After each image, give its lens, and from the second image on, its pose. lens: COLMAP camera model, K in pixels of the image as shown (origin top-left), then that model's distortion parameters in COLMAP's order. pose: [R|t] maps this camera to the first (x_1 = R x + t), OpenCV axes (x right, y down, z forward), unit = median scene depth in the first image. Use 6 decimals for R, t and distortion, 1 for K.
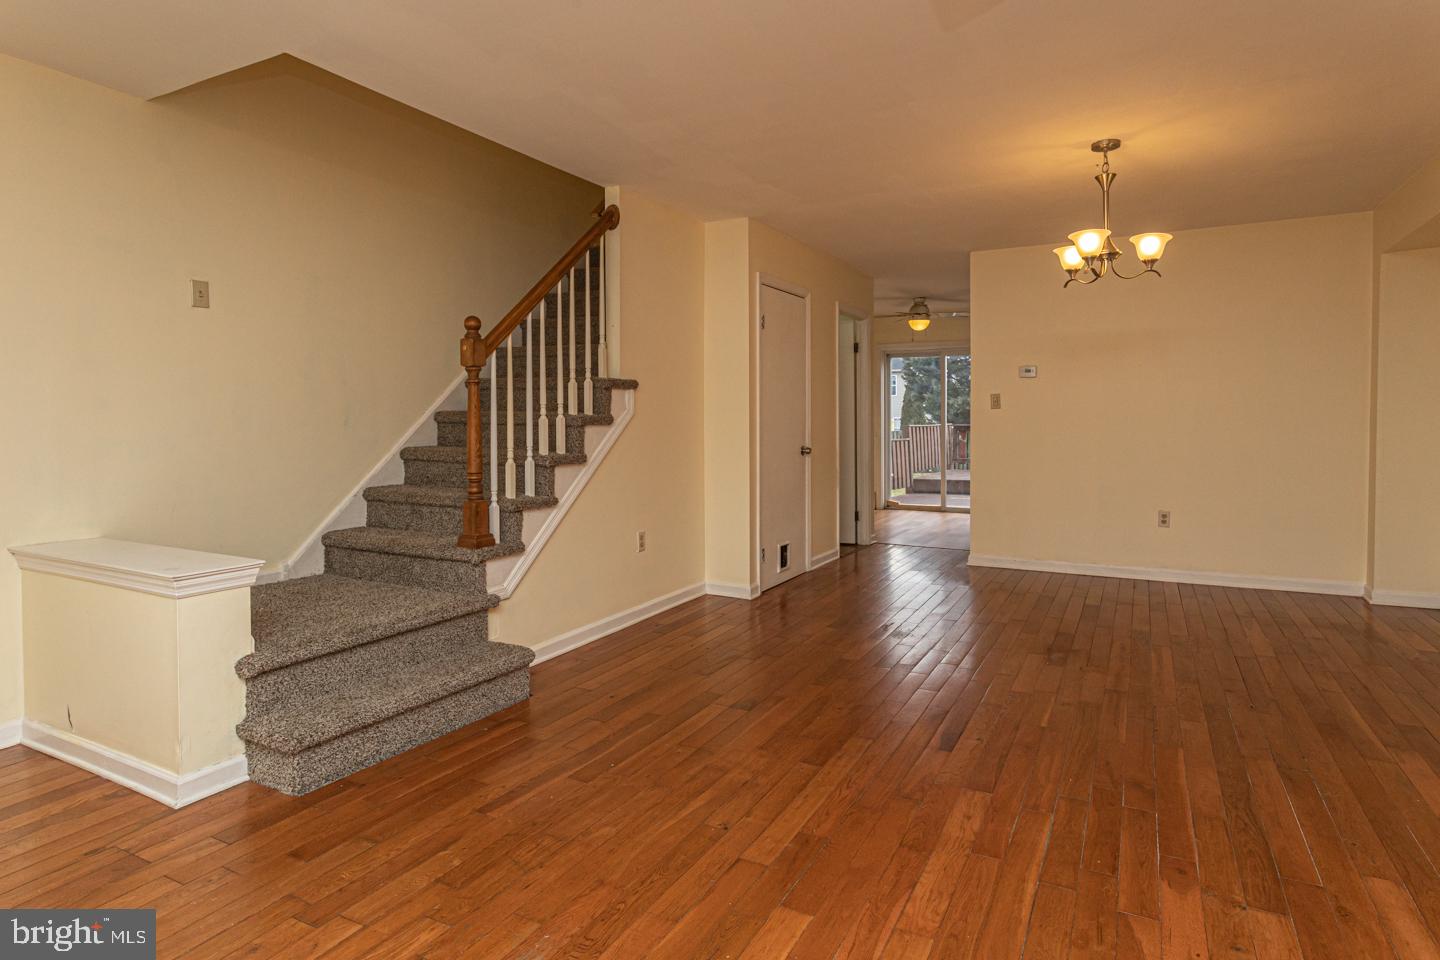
lens RADIAL K [[793.7, 0, 721.0], [0, 793.7, 437.6], [0, 0, 1]] dist [-0.000507, -0.000092]
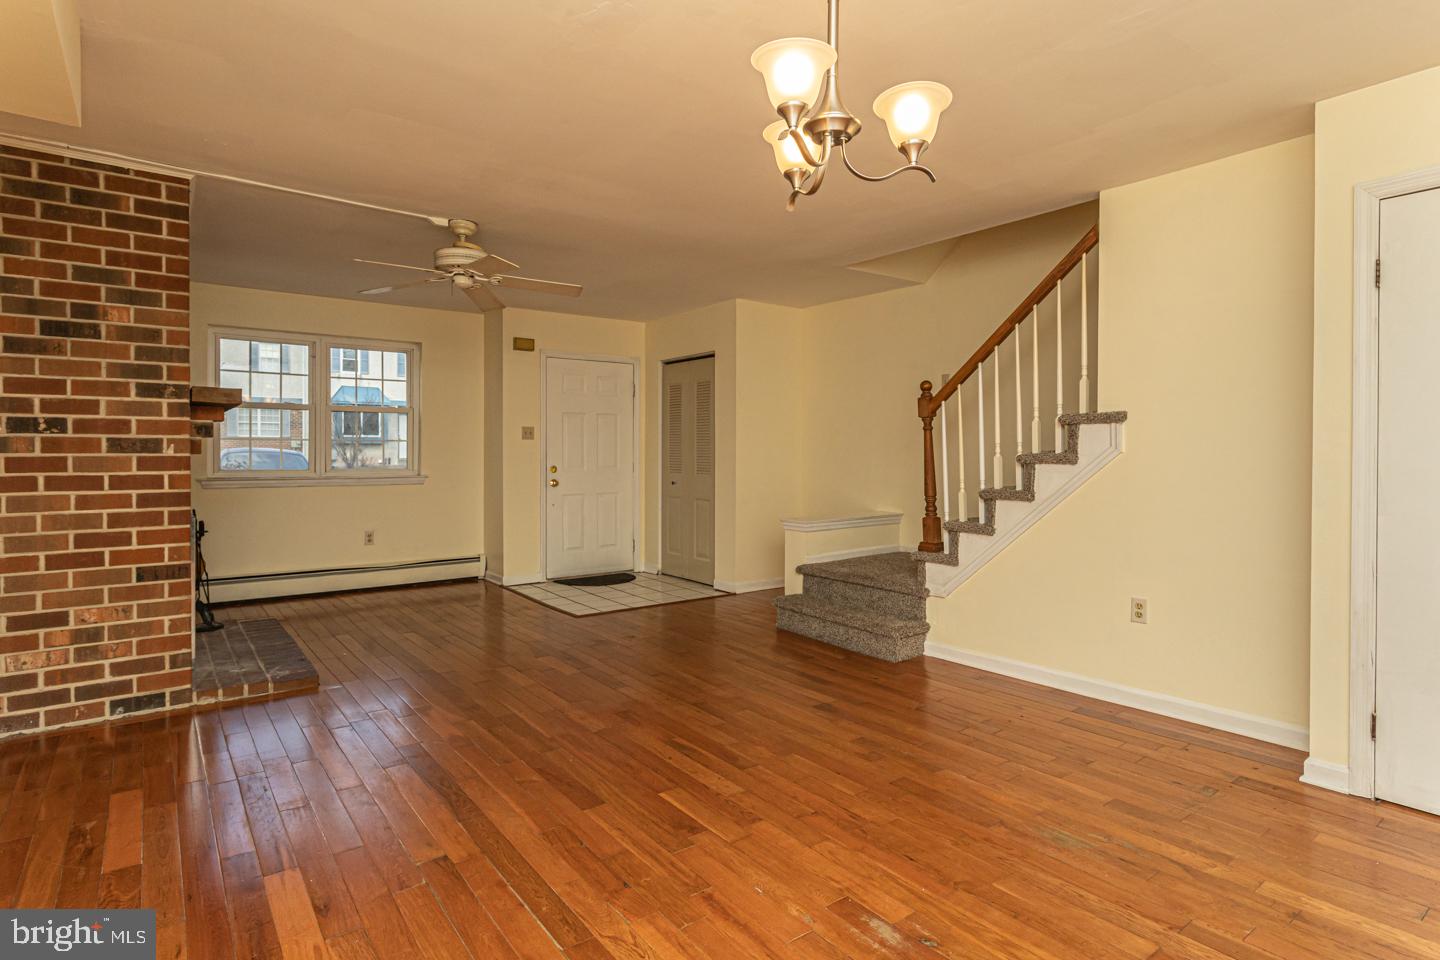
lens RADIAL K [[758.7, 0, 725.8], [0, 758.7, 456.5], [0, 0, 1]] dist [-0.000064, 0.000719]
pose [[-0.422926, 0.006791, -0.906139, 1.021377], [-0.023050, 0.999568, 0.018249, -0.038643], [0.905871, 0.028604, -0.422587, 1.248506]]
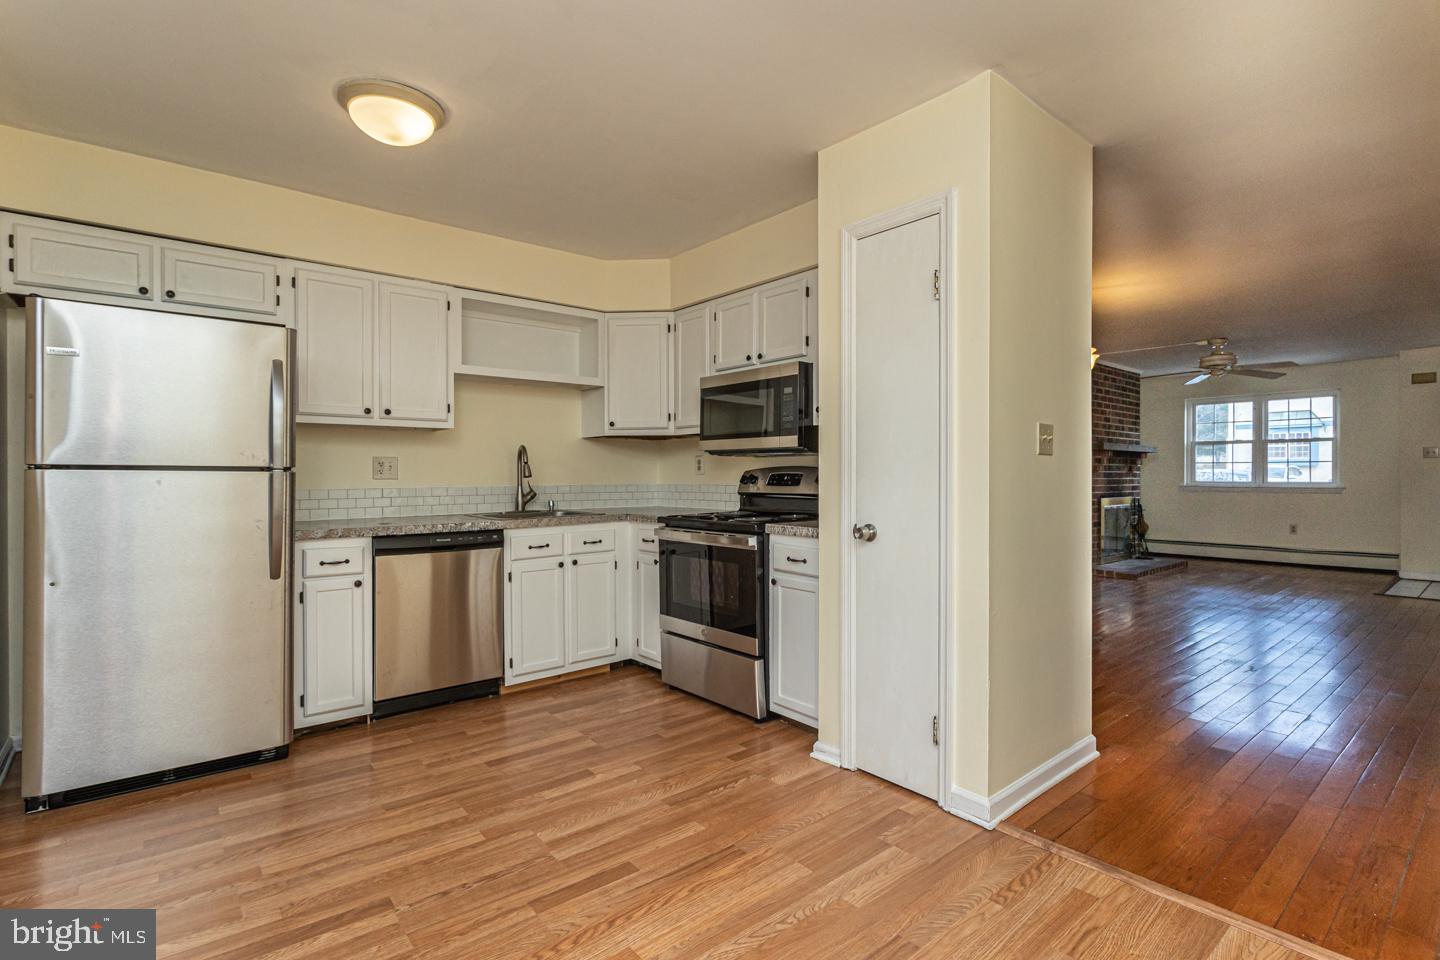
lens RADIAL K [[687.0, 0, 716.9], [0, 687.0, 473.2], [0, 0, 1]] dist [-0.000891, 0.000870]
pose [[-0.925953, 0.001711, 0.377635, 0.661091], [0.011209, 0.999674, 0.022956, -0.063869], [-0.377472, 0.025489, -0.925670, 2.708820]]
